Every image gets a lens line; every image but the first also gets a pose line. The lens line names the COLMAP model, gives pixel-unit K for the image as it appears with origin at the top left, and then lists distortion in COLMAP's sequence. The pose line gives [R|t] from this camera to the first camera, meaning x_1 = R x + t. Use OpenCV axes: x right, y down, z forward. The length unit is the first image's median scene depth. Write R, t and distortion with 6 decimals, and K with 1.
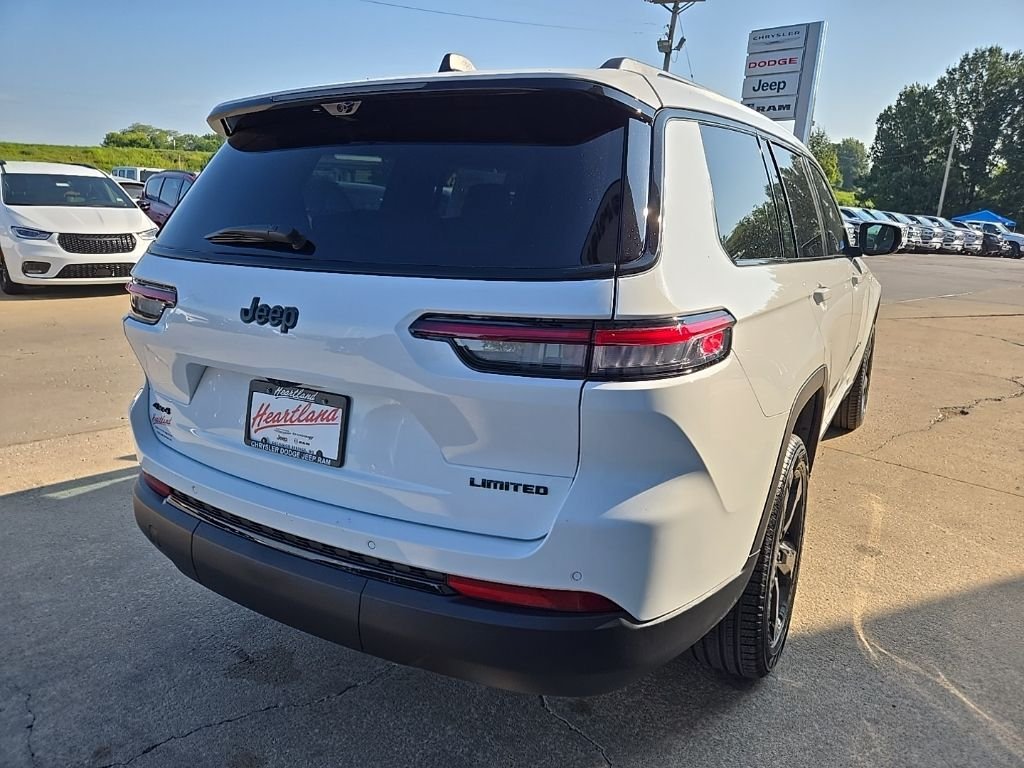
lens RADIAL K [[703.9, 0, 518.9], [0, 703.9, 390.7], [0, 0, 1]] dist [0.061349, -0.044406]
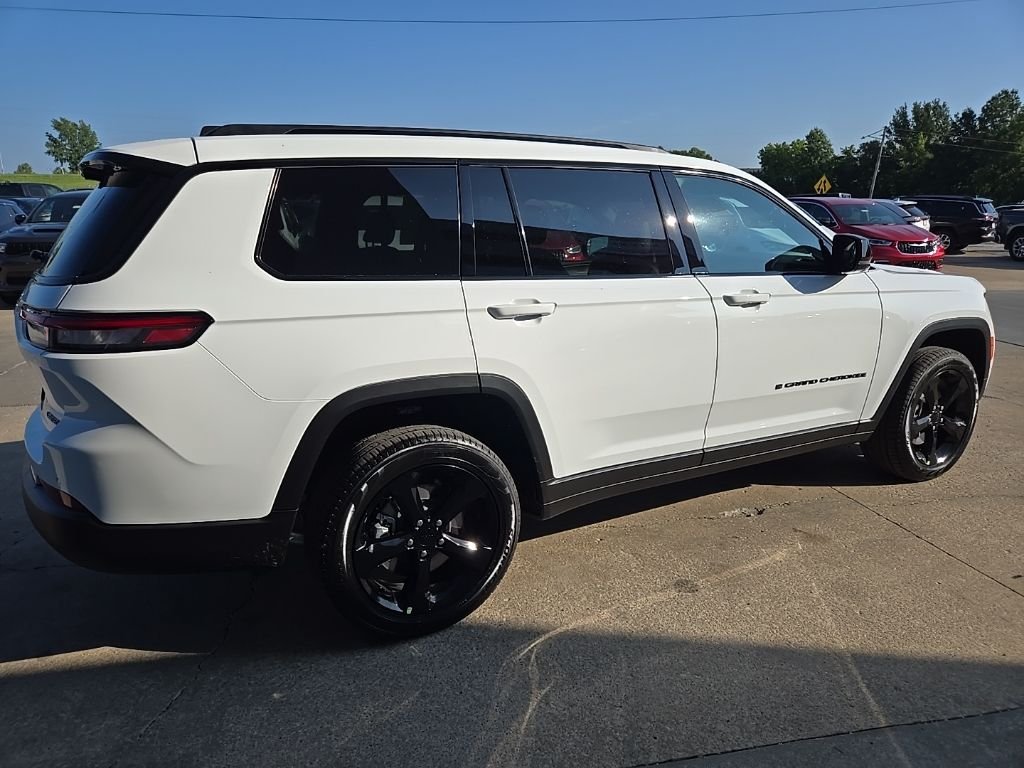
lens RADIAL K [[703.9, 0, 513.4], [0, 703.9, 385.9], [0, 0, 1]] dist [0.061349, -0.044406]
pose [[0.858981, 0.093137, -0.503465, 0.771610], [-0.102412, 0.994699, 0.009282, -0.024962], [0.501660, 0.043587, 0.863966, 0.071527]]
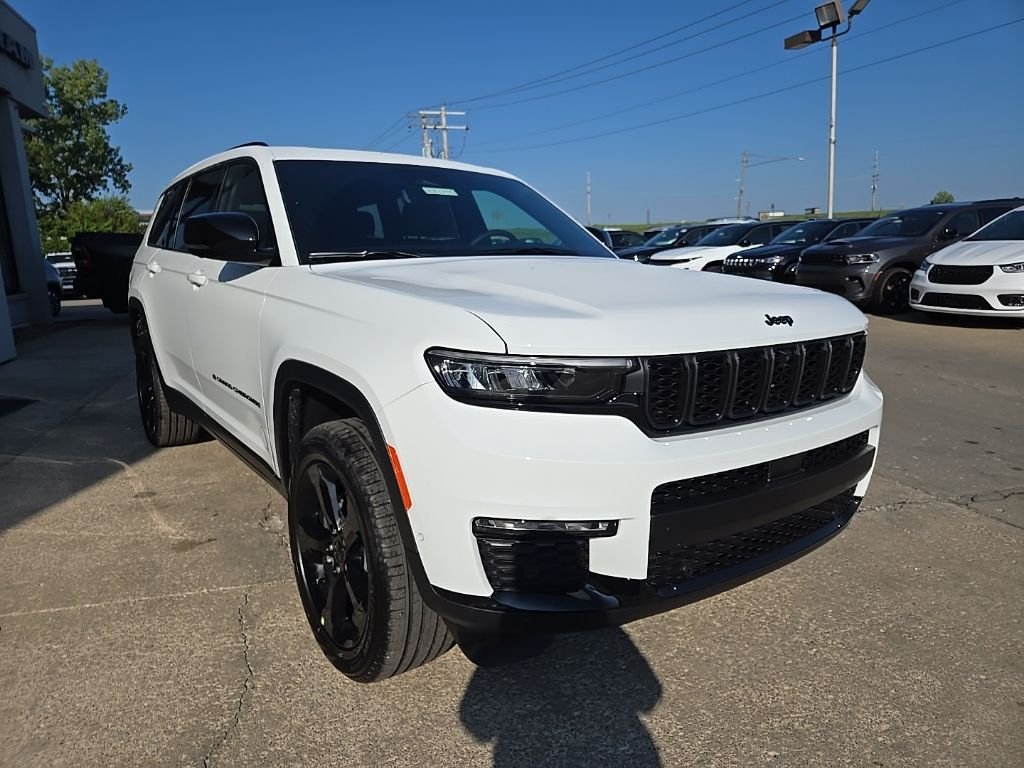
lens RADIAL K [[703.9, 0, 511.7], [0, 703.9, 383.1], [0, 0, 1]] dist [0.061349, -0.044406]
pose [[-0.428972, 0.149613, -0.890842, 1.315820], [-0.222110, 0.938442, 0.264562, -0.420449], [0.875585, 0.311355, -0.369335, 2.002193]]
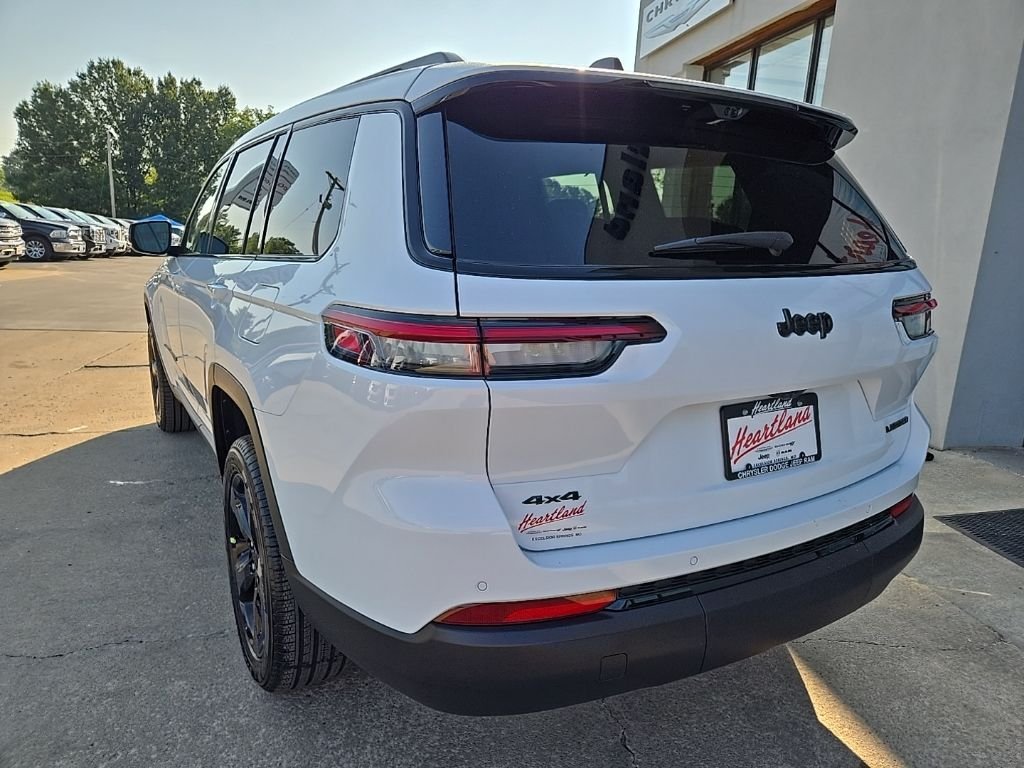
lens RADIAL K [[703.9, 0, 508.6], [0, 703.9, 381.7], [0, 0, 1]] dist [0.061349, -0.044406]
pose [[0.481820, -0.186463, 0.856202, -0.715001], [0.199735, 0.974746, 0.099881, -0.106826], [-0.853203, 0.122889, 0.506895, 0.442606]]
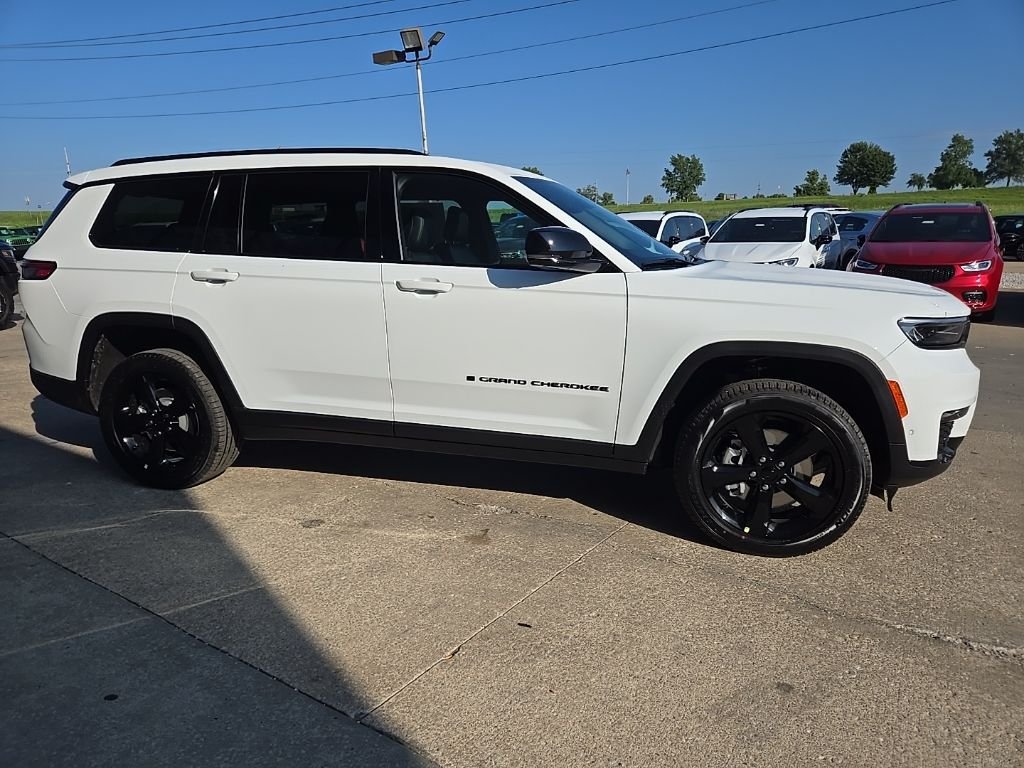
lens RADIAL K [[703.9, 0, 510.4], [0, 703.9, 384.7], [0, 0, 1]] dist [0.061349, -0.044406]
pose [[0.231726, 0.172751, -0.957319, 1.637294], [-0.232527, 0.965414, 0.117927, -0.189945], [0.944582, 0.195276, 0.263880, 1.002485]]
